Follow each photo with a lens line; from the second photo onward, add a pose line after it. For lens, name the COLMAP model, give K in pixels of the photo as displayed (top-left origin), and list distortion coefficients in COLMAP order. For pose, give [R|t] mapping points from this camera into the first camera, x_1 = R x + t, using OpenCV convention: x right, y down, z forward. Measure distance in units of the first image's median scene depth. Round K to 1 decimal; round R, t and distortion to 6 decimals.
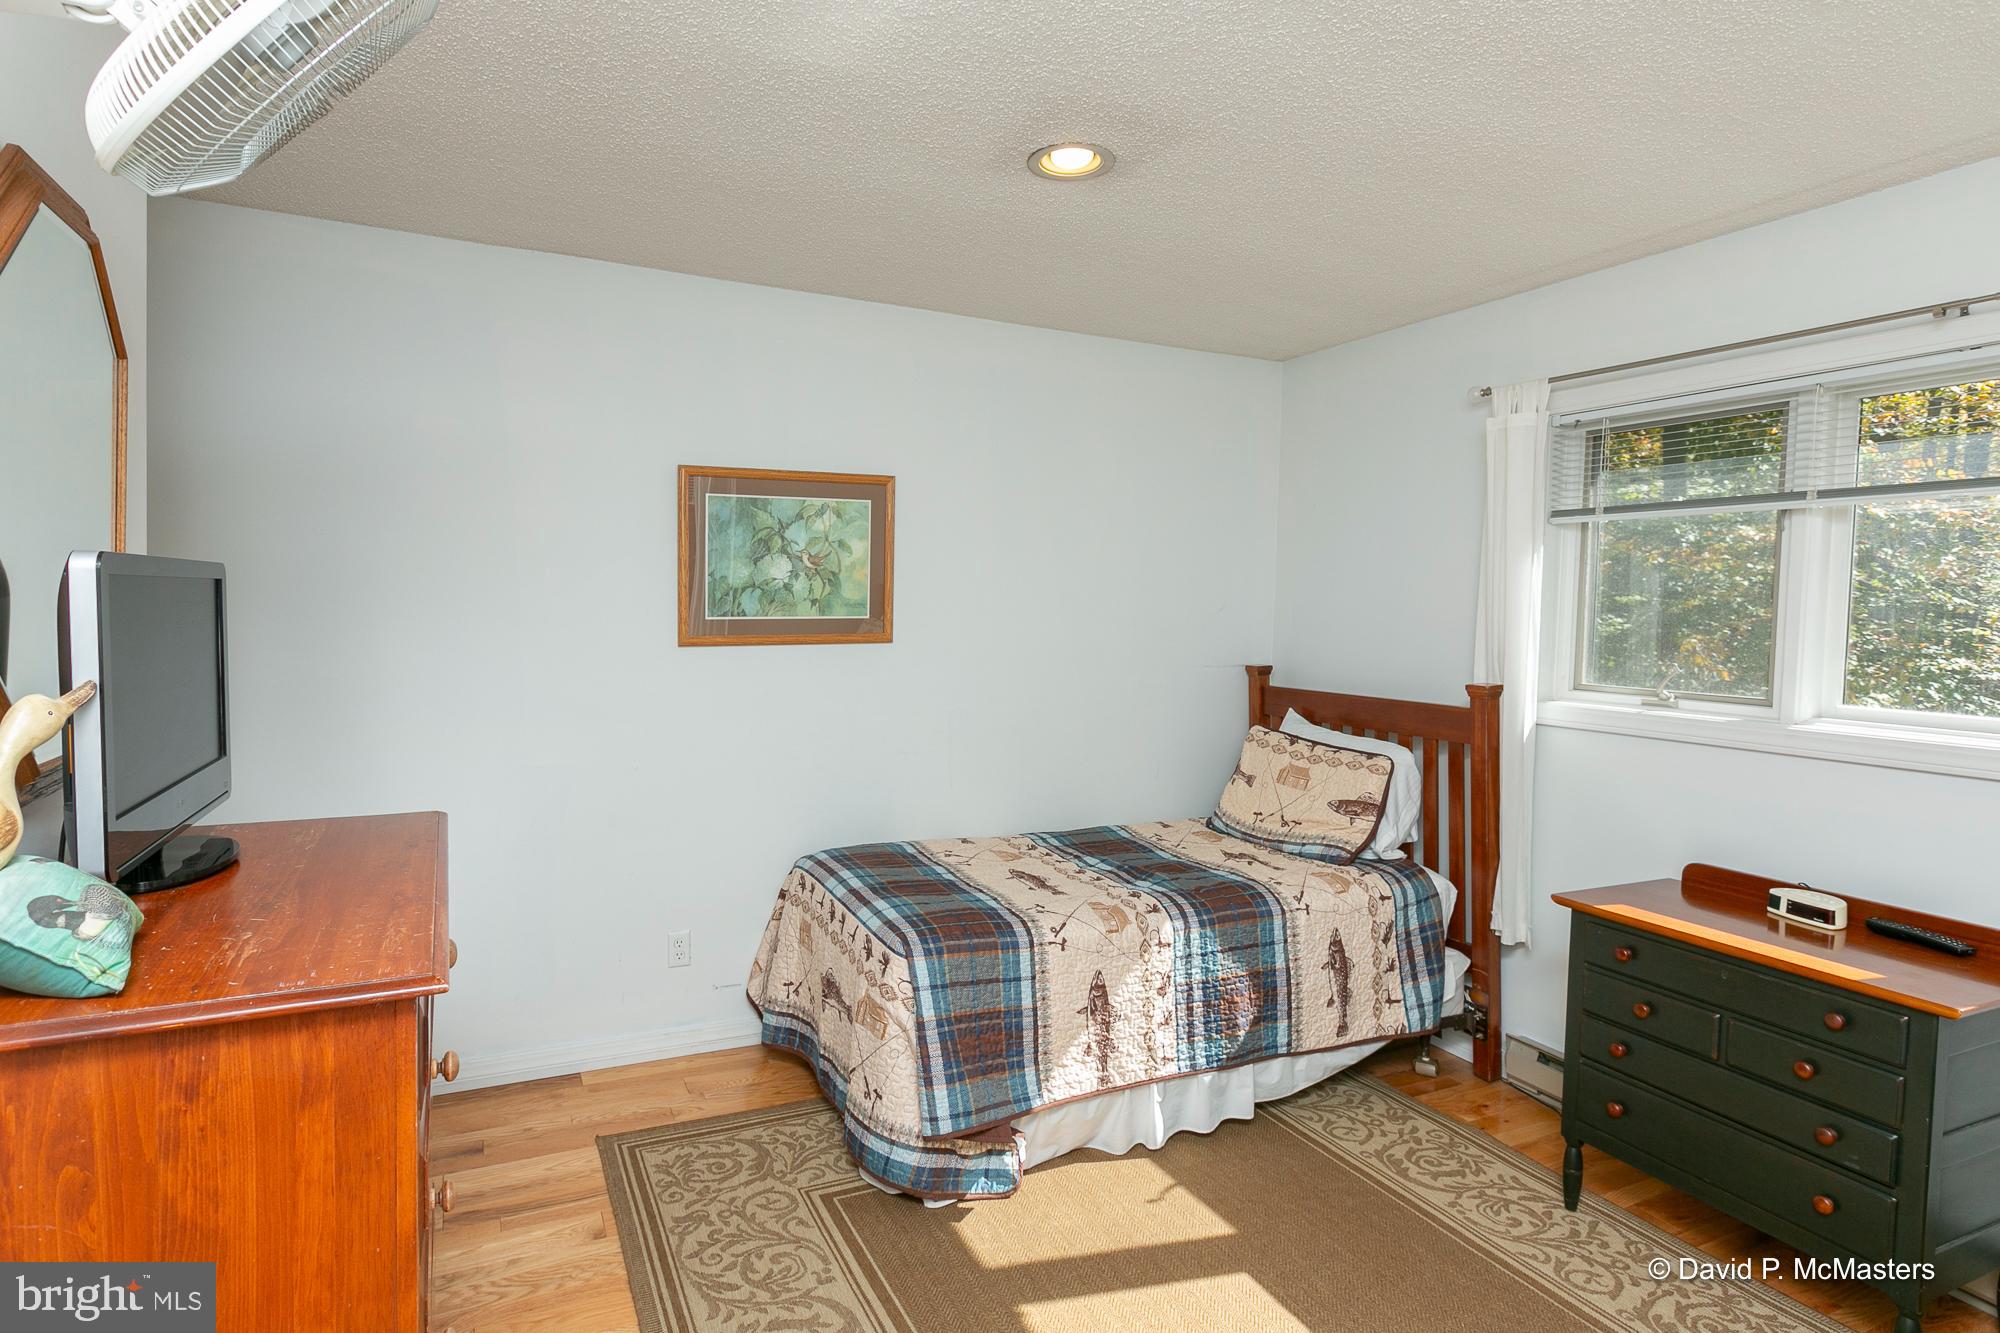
lens RADIAL K [[1032.3, 0, 990.2], [0, 1032.3, 654.0], [0, 0, 1]] dist [-0.000269, -0.000325]
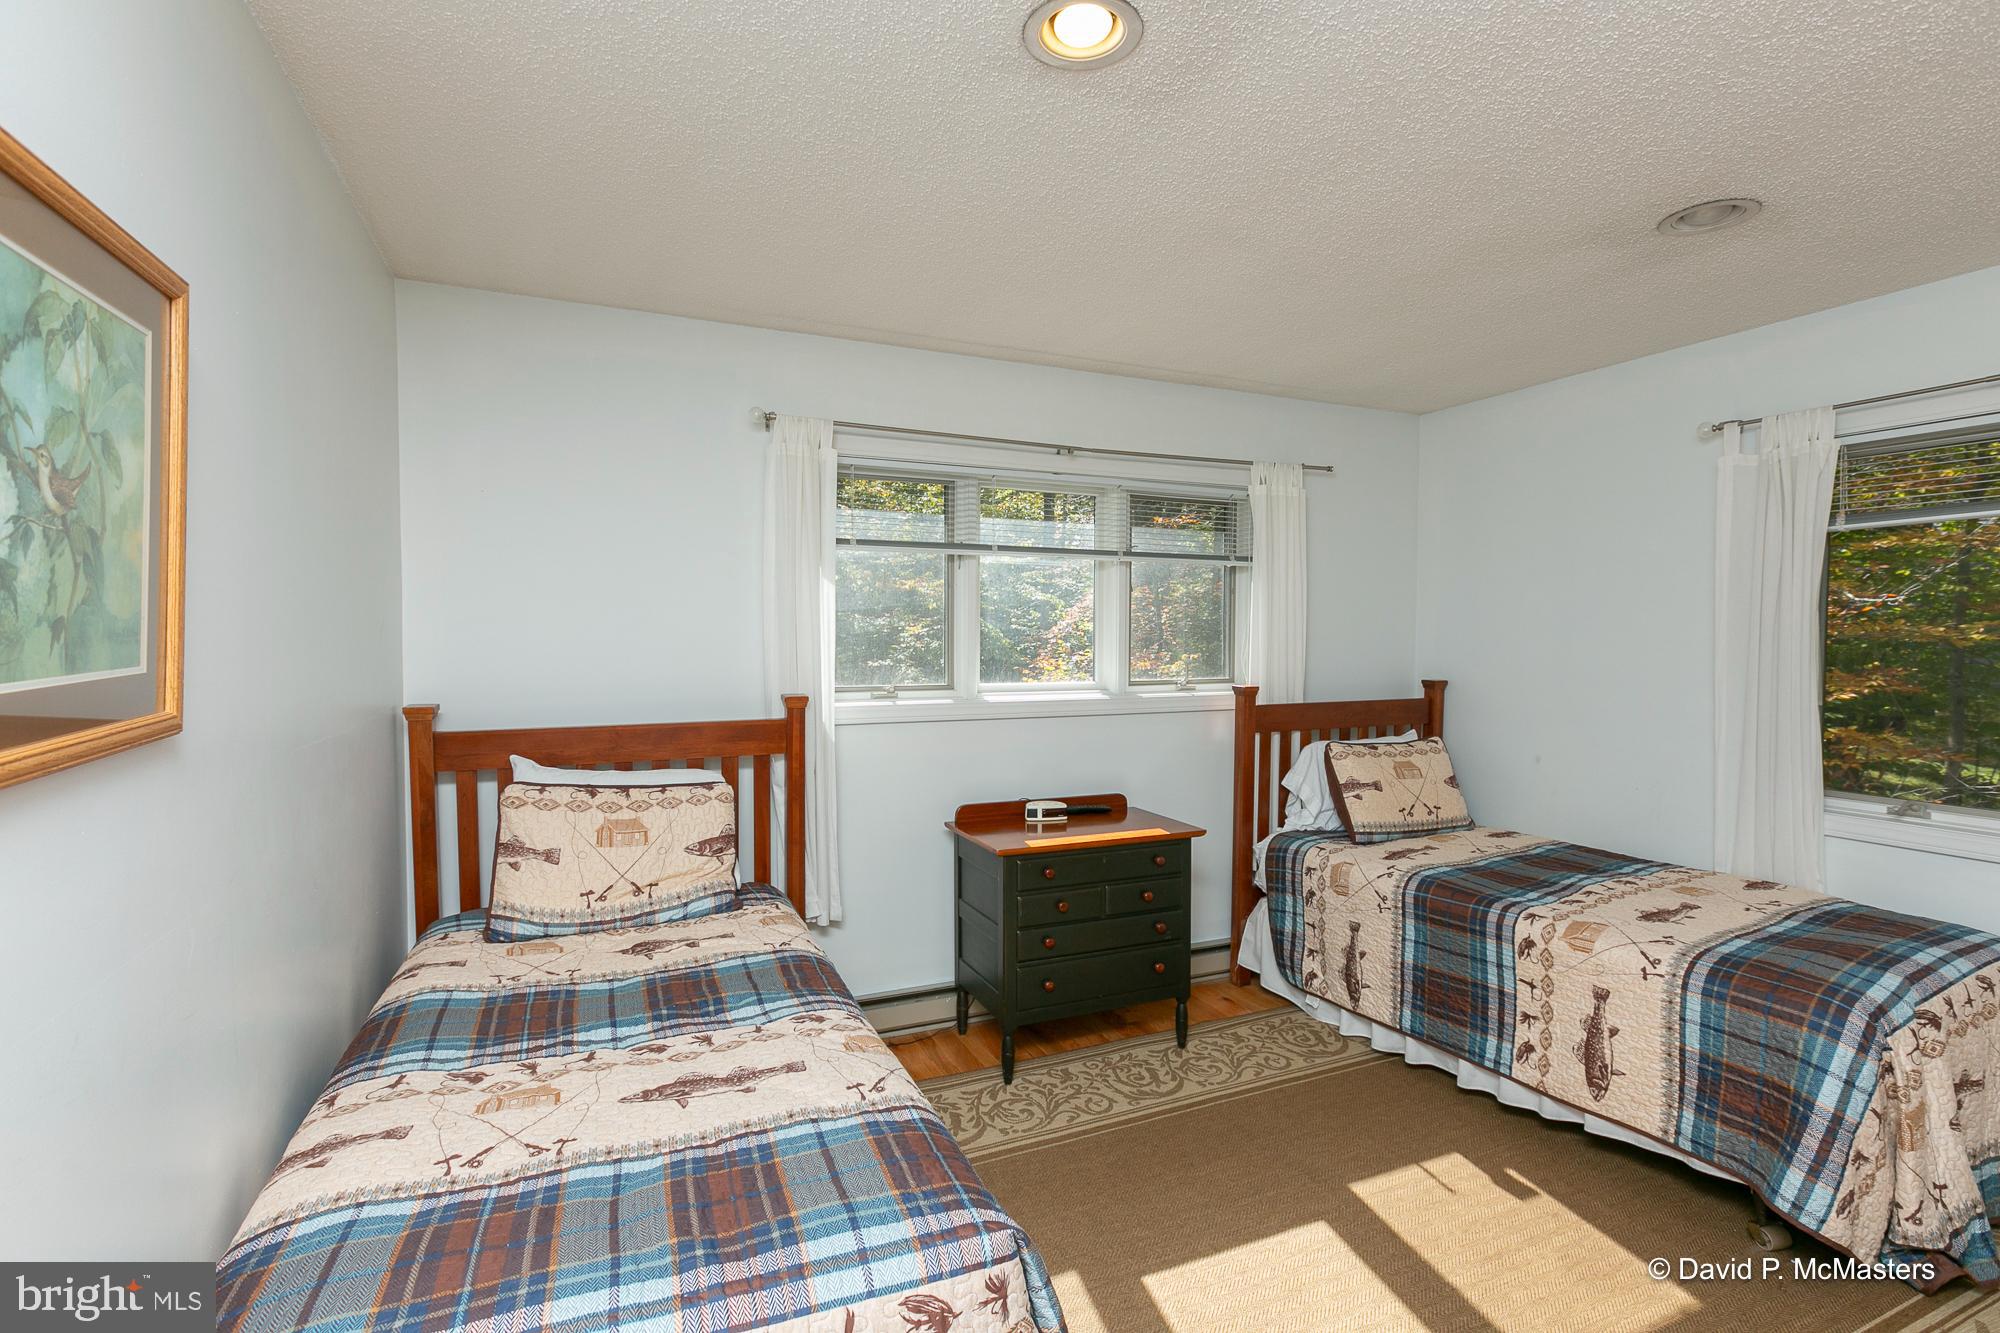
lens RADIAL K [[886.5, 0, 1000.0], [0, 886.5, 666.5], [0, 0, 1]] dist [-0.000088, 0.000052]
pose [[0.059513, -0.060012, 0.996422, -0.427363], [0.044377, 0.997363, 0.057418, -0.044040], [-0.997241, 0.040801, 0.062020, 0.748320]]
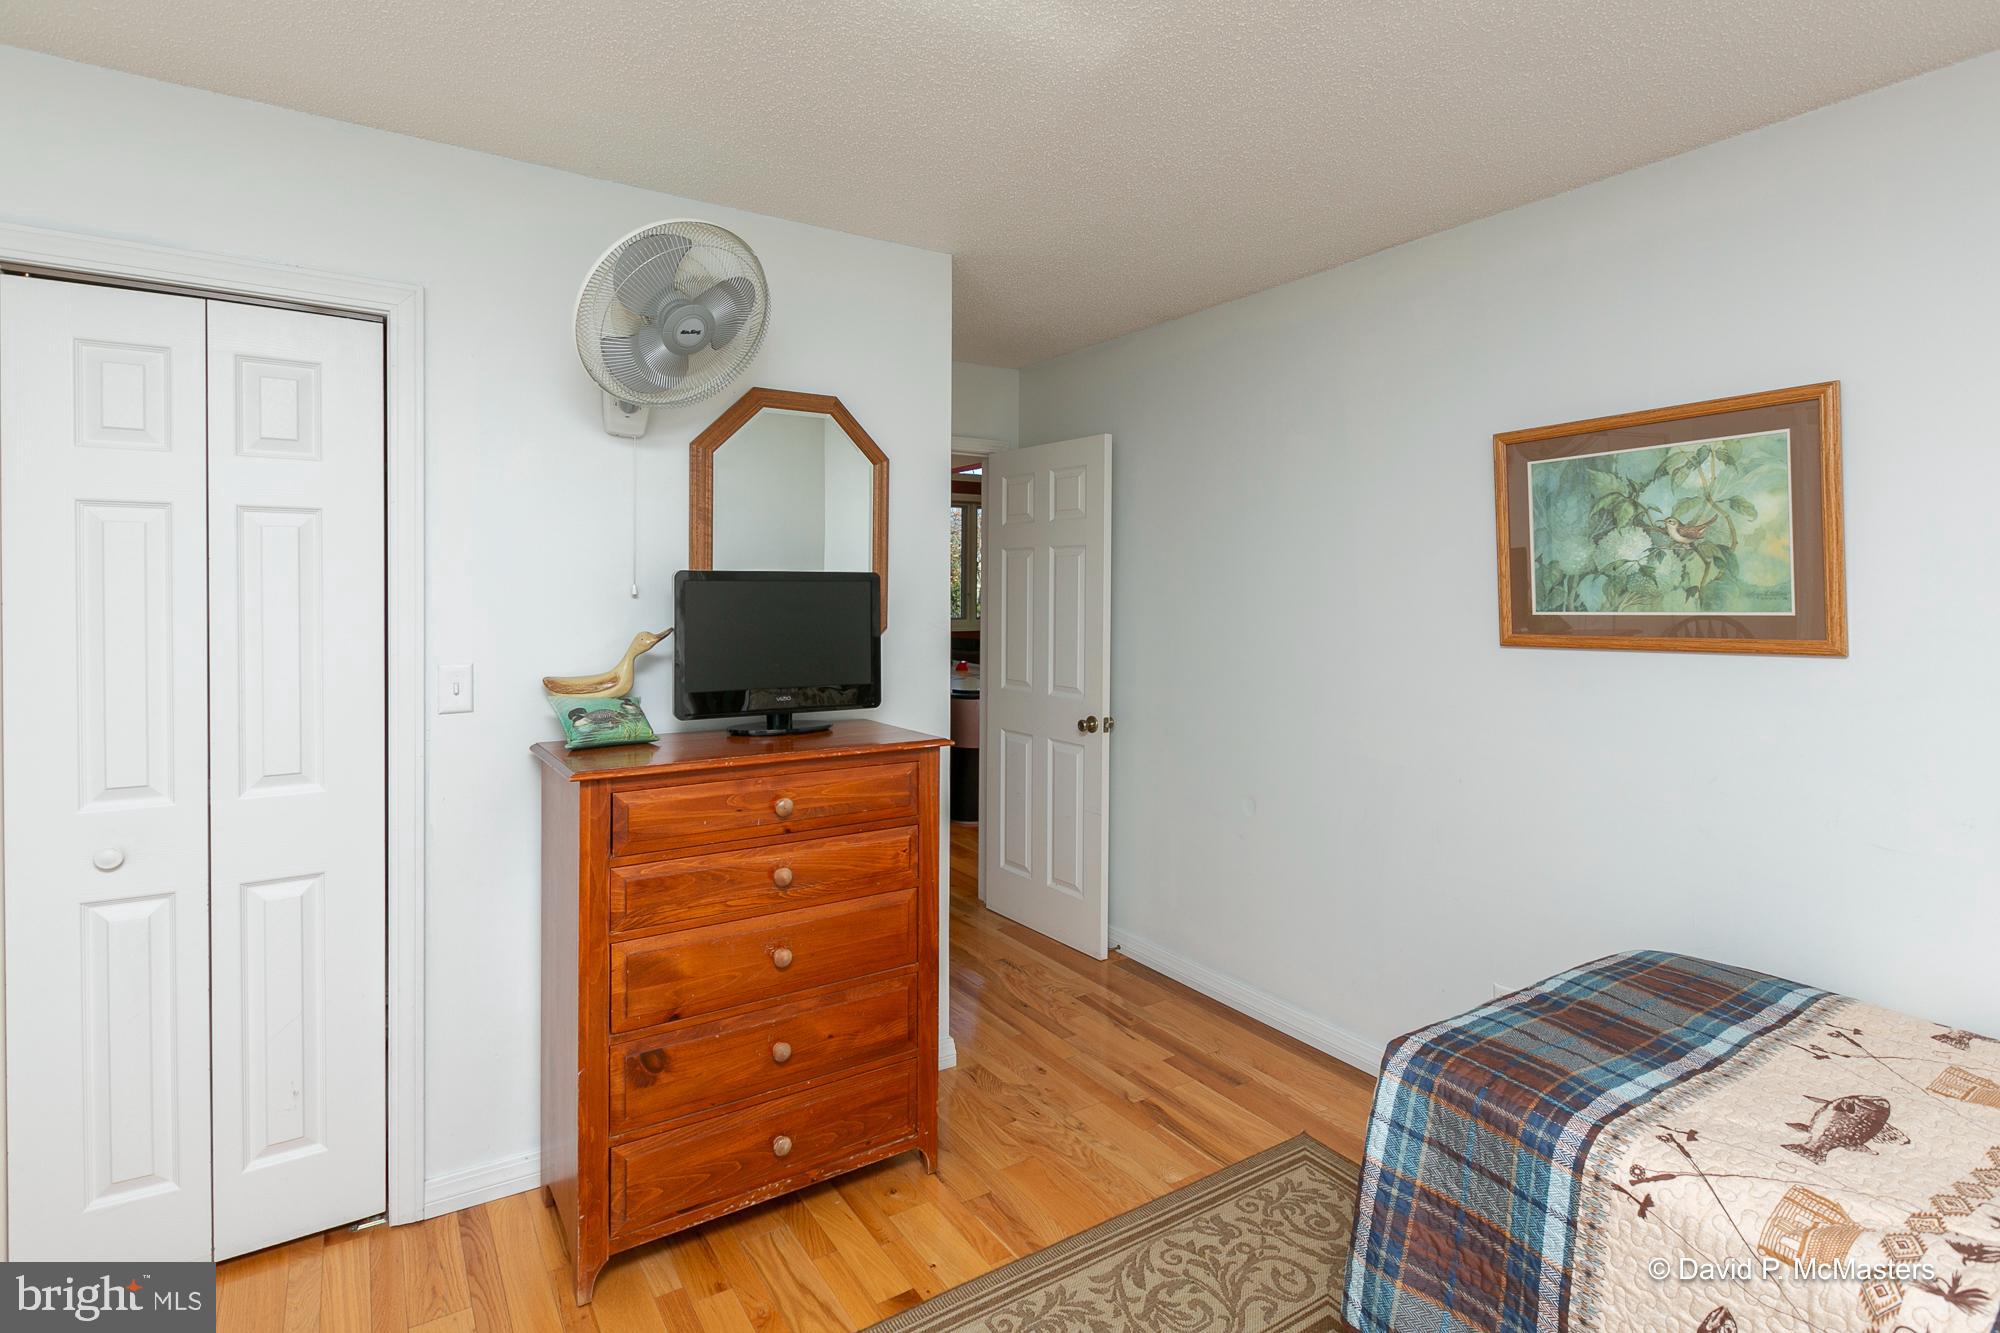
lens RADIAL K [[1006.3, 0, 1000.7], [0, 1006.3, 602.0], [0, 0, 1]] dist [-0.001377, -0.000671]
pose [[0.111824, -0.009963, -0.993678, 0.468102], [-0.049319, 0.998662, -0.015564, -0.010360], [0.992503, 0.050748, 0.111183, 0.487963]]
